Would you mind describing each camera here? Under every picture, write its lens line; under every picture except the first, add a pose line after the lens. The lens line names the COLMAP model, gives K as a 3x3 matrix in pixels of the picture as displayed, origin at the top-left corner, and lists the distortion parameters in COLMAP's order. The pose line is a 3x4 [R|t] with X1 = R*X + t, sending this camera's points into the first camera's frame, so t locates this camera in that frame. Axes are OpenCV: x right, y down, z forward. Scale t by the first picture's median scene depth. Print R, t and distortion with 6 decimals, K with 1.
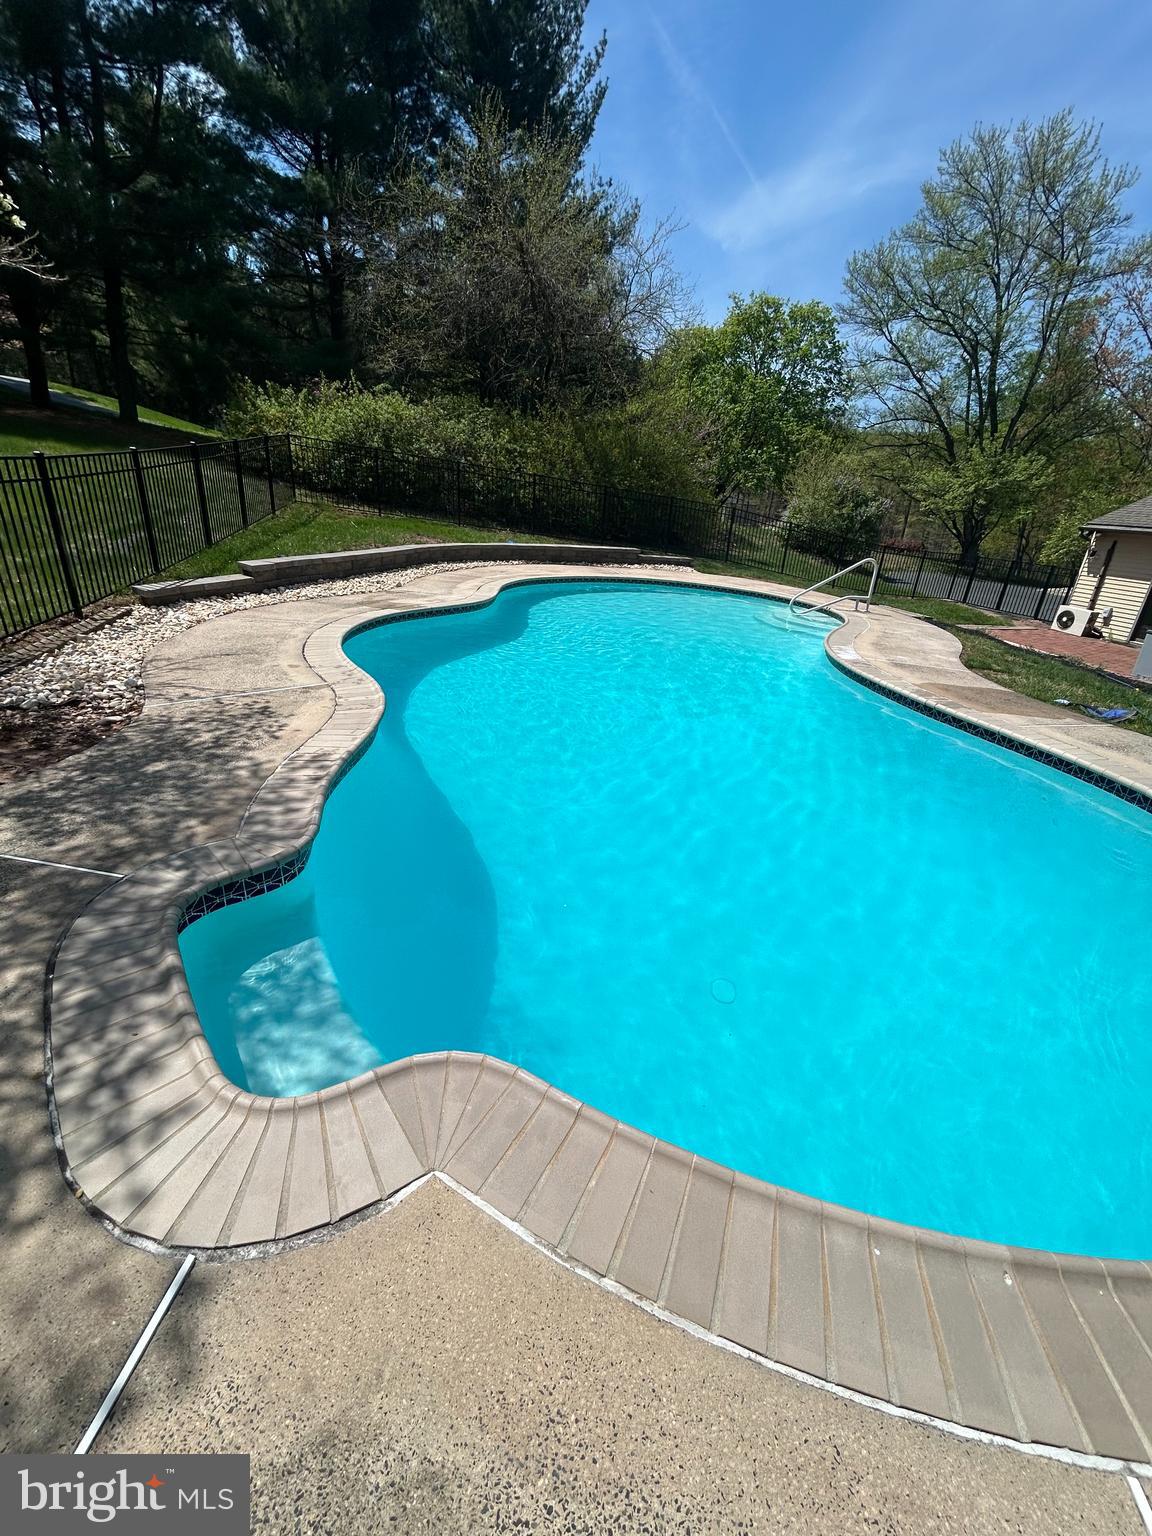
lens RADIAL K [[587.3, 0, 576.0], [0, 587.3, 768.0], [0, 0, 1]] dist [-0.013116, 0.000159]
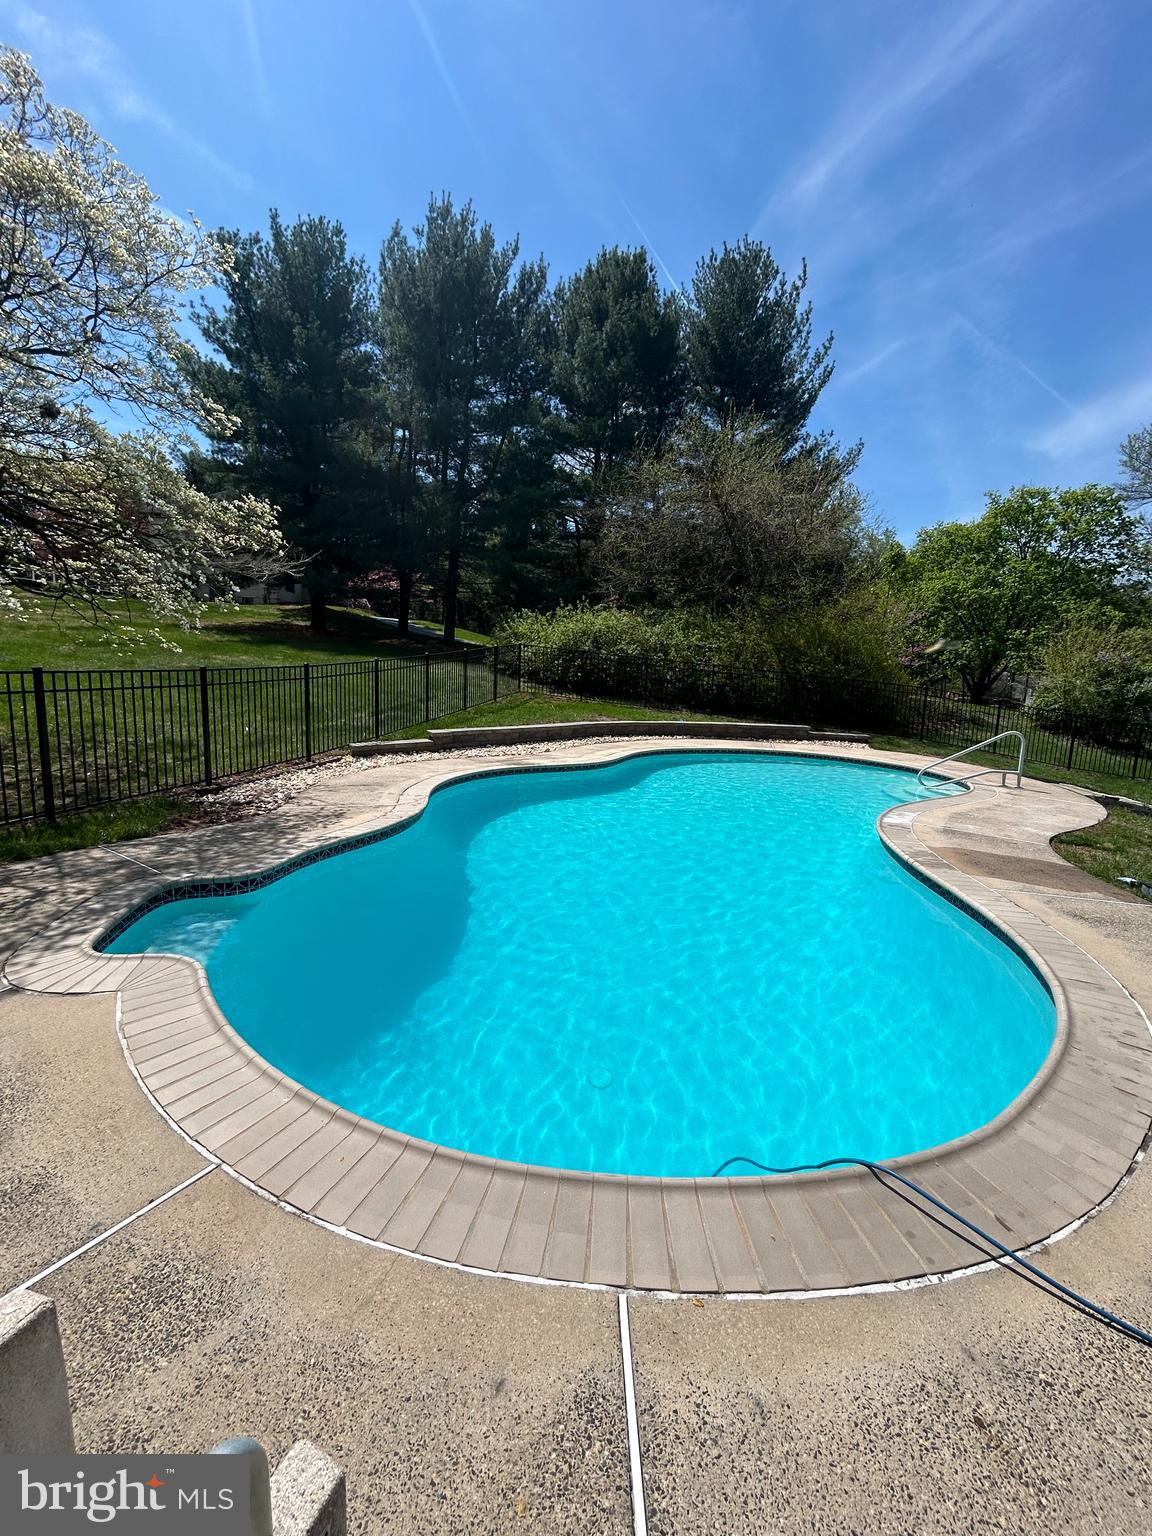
lens RADIAL K [[587.3, 0, 576.0], [0, 587.3, 768.0], [0, 0, 1]] dist [-0.013116, 0.000159]
pose [[0.911057, 0.026278, -0.411442, 0.145186], [-0.146389, 0.953557, -0.263247, 0.021208], [0.385416, 0.300064, 0.872592, -0.022855]]
